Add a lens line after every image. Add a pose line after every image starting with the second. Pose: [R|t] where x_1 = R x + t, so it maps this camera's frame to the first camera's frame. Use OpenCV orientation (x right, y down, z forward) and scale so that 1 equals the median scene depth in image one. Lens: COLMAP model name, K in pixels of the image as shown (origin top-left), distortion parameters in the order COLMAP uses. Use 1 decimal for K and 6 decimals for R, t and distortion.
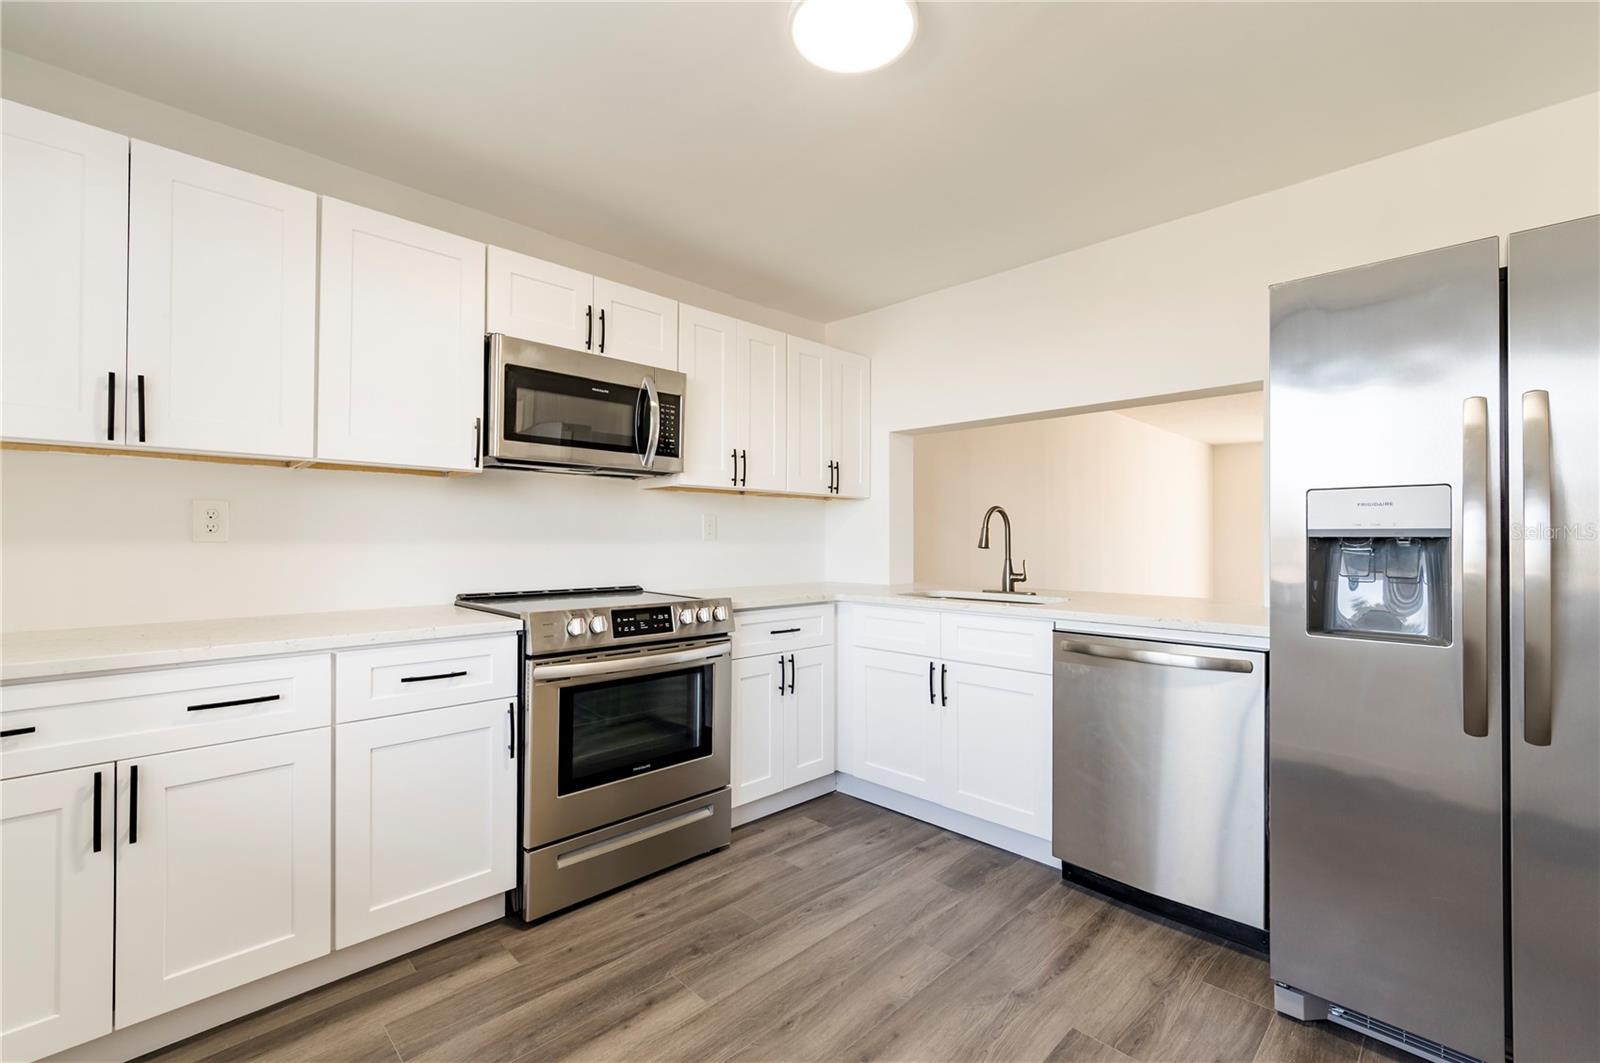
lens RADIAL K [[676.3, 0, 802.8], [0, 676.3, 533.0], [0, 0, 1]] dist [0.000198, -0.000125]
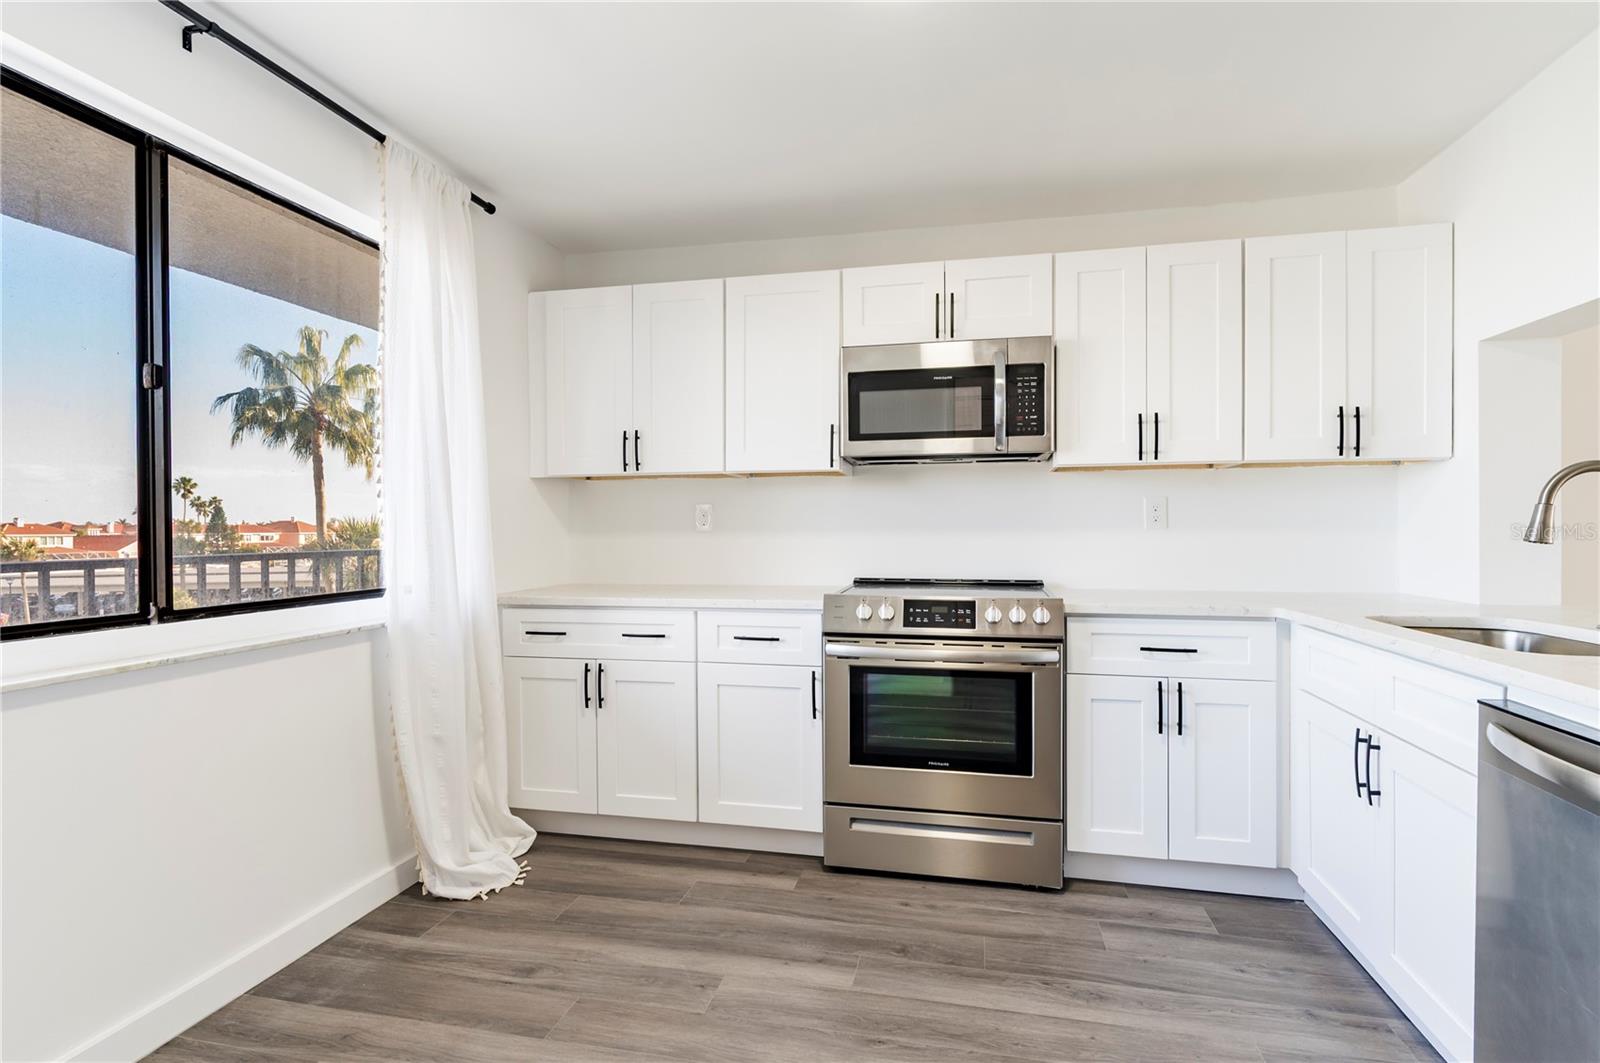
lens RADIAL K [[773.6, 0, 807.6], [0, 773.6, 534.2], [0, 0, 1]] dist [-0.001218, -0.000371]
pose [[0.542006, 0.001395, -0.840373, 0.602860], [0.012773, 0.999869, 0.009899, 0.003137], [0.840277, -0.016099, 0.541918, 0.248023]]
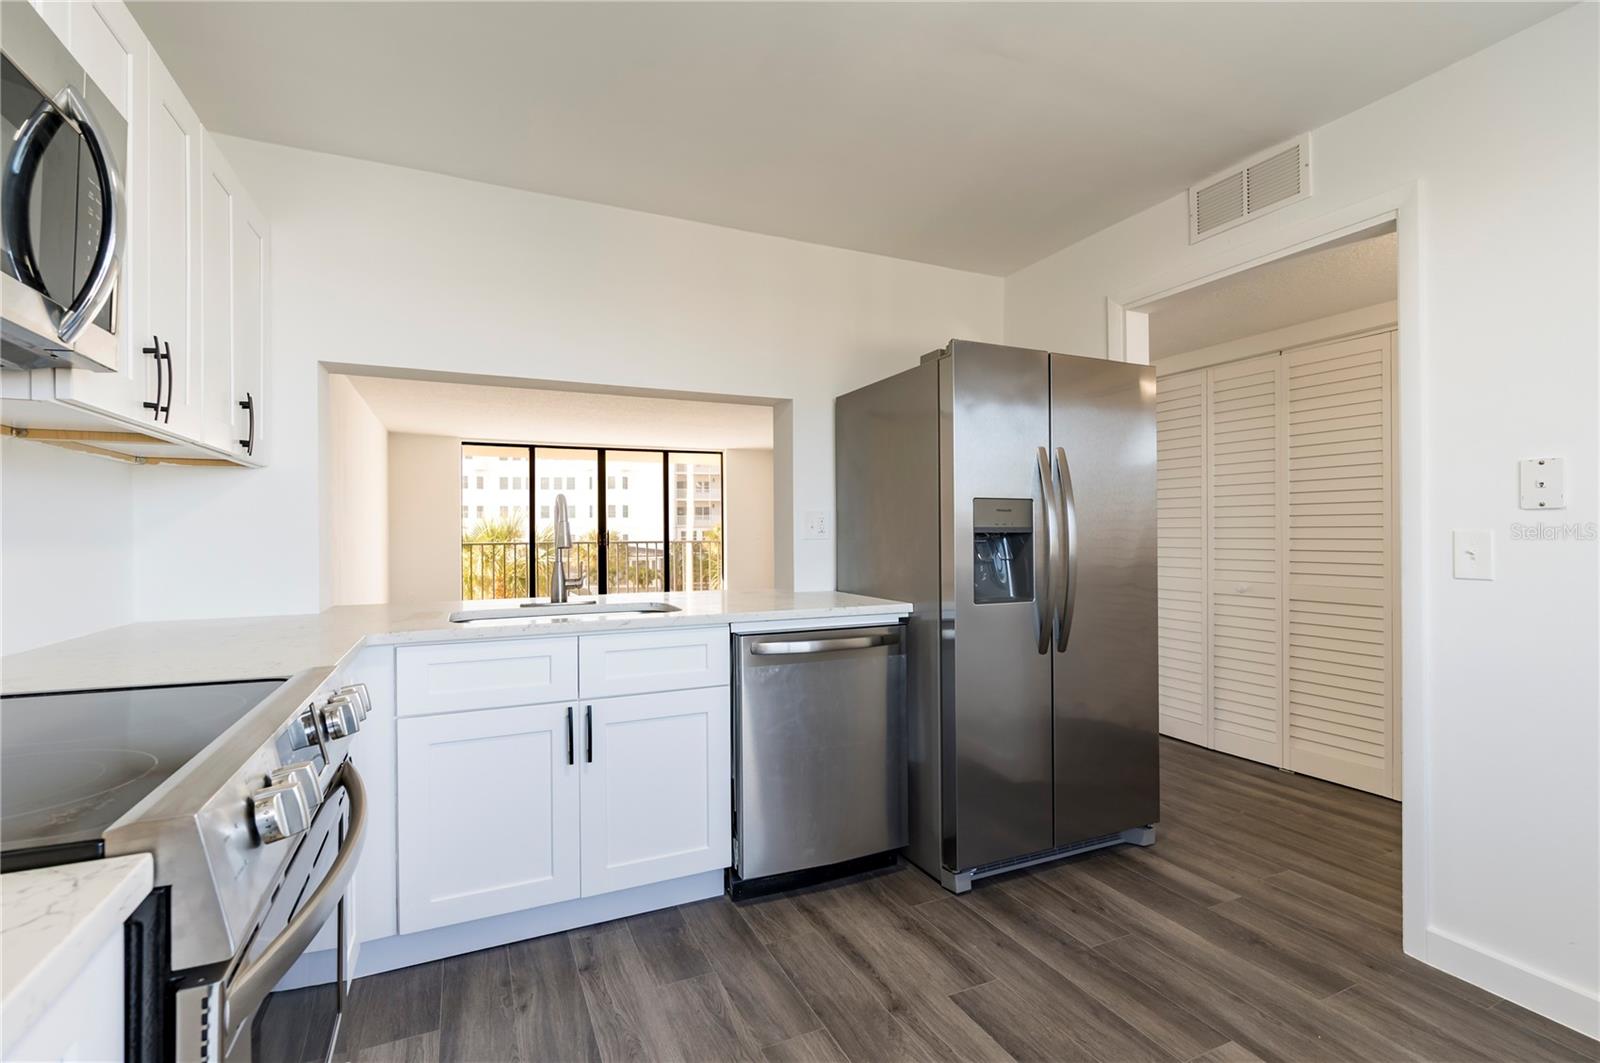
lens RADIAL K [[726.3, 0, 800.0], [0, 726.3, 531.5], [0, 0, 1]] dist [-0.001642, -0.000569]
pose [[0.349269, -0.007127, 0.936995, -0.538332], [0.001133, 0.999974, 0.007184, -0.006127], [-0.937022, -0.001448, 0.349268, 0.590561]]
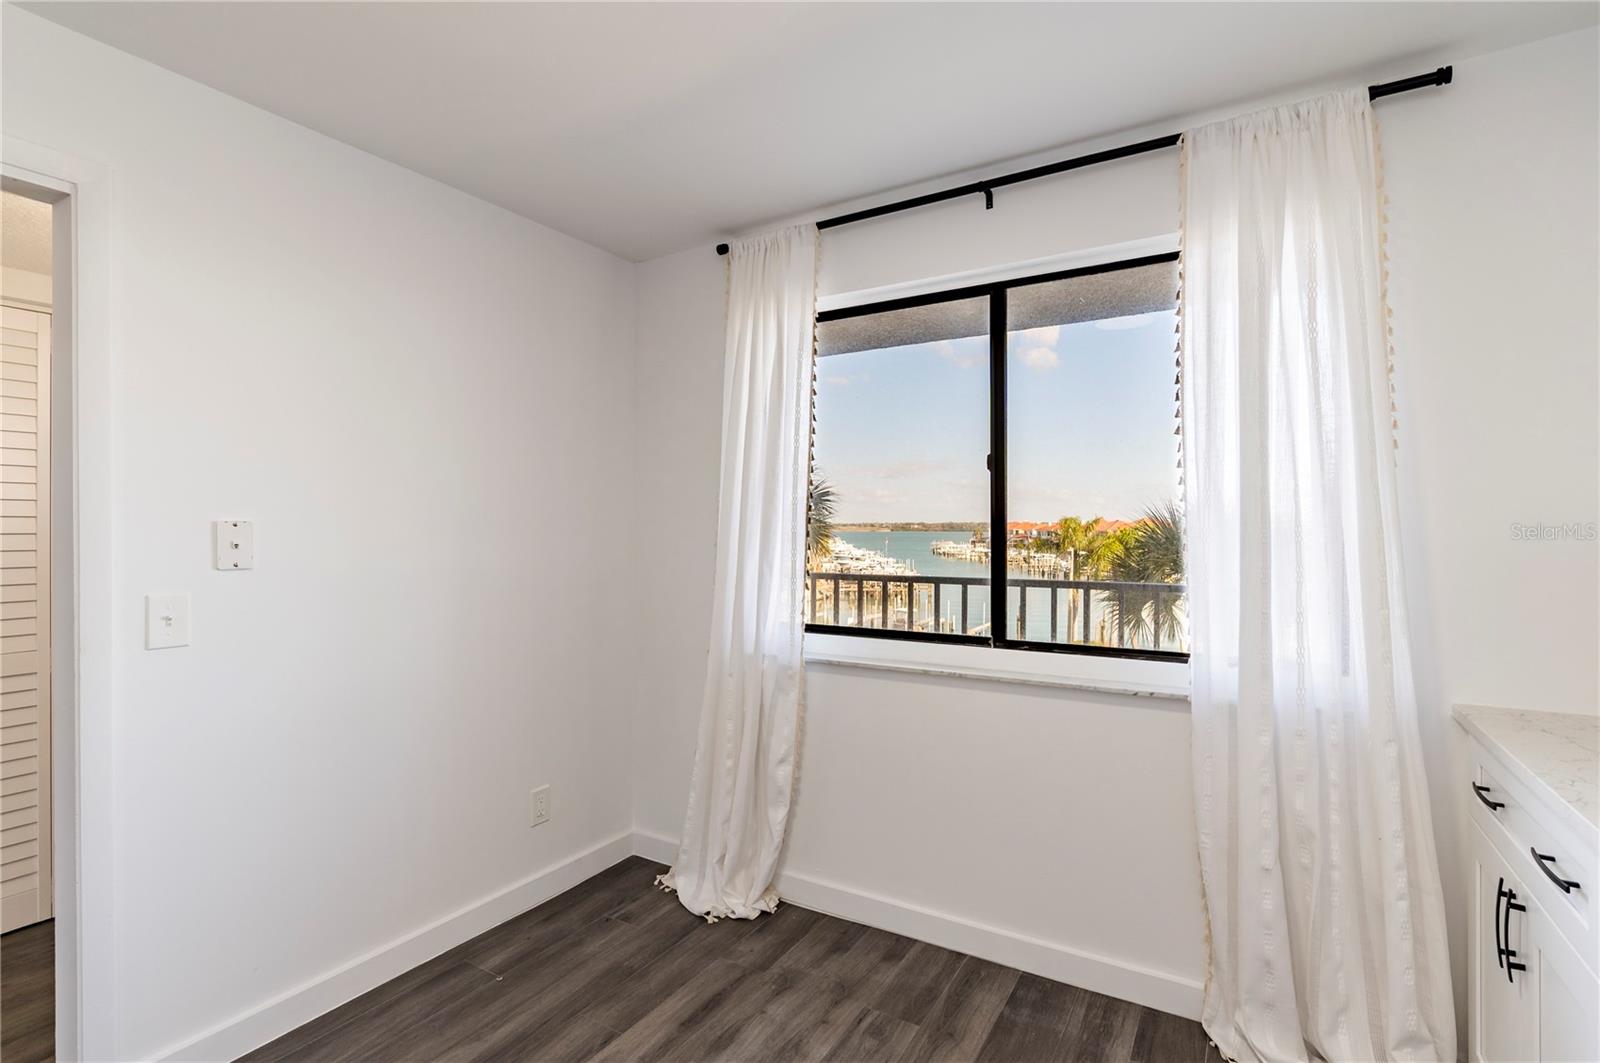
lens RADIAL K [[759.7, 0, 804.5], [0, 759.7, 530.2], [0, 0, 1]] dist [0.001220, -0.000877]
pose [[-0.968895, -0.000685, -0.247472, 0.065193], [0.001575, 0.999959, -0.008933, -0.058833], [0.247468, -0.009045, -0.968854, 1.089365]]
